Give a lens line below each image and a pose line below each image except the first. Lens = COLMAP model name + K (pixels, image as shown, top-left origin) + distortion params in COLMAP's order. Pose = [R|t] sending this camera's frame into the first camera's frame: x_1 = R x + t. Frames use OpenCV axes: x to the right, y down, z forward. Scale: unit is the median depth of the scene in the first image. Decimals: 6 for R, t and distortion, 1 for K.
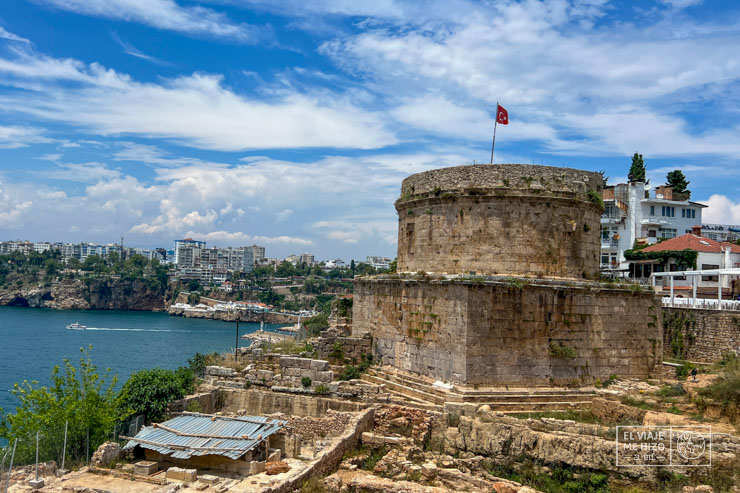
lens RADIAL K [[567.4, 0, 368.6], [0, 567.4, 244.5], [0, 0, 1]] dist [-0.002329, 0.005603]
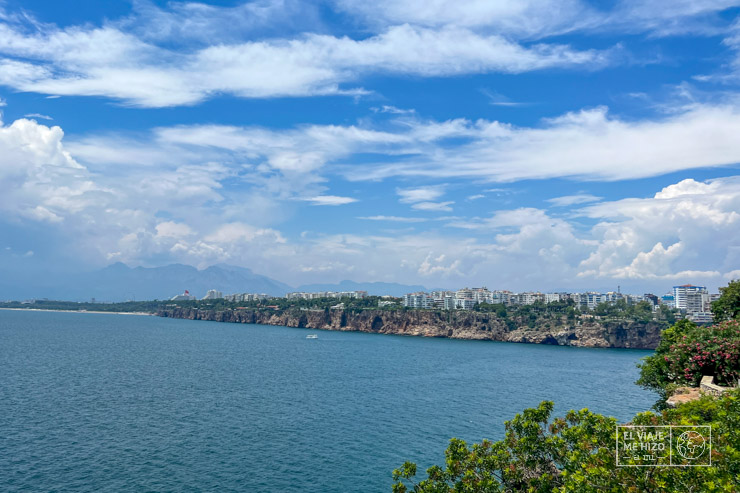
lens RADIAL K [[567.4, 0, 369.2], [0, 567.4, 250.2], [0, 0, 1]] dist [-0.002329, 0.005603]
pose [[0.788905, -0.088867, -0.608056, -0.132649], [0.059466, 0.995884, -0.068396, -0.041023], [0.611631, 0.017800, 0.790943, -0.284356]]
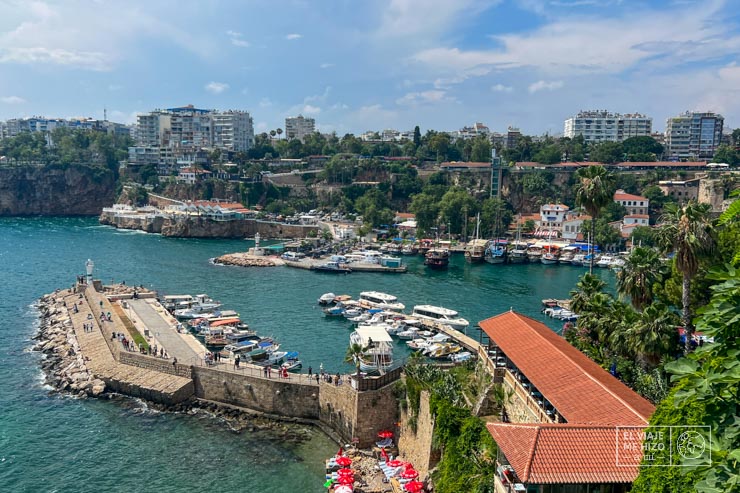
lens RADIAL K [[567.4, 0, 370.9], [0, 567.4, 247.5], [0, 0, 1]] dist [-0.002329, 0.005603]
pose [[0.978633, 0.003010, -0.205593, 0.057410], [0.040260, 0.977734, 0.205952, 0.030961], [0.201635, -0.209828, 0.956721, 0.421121]]
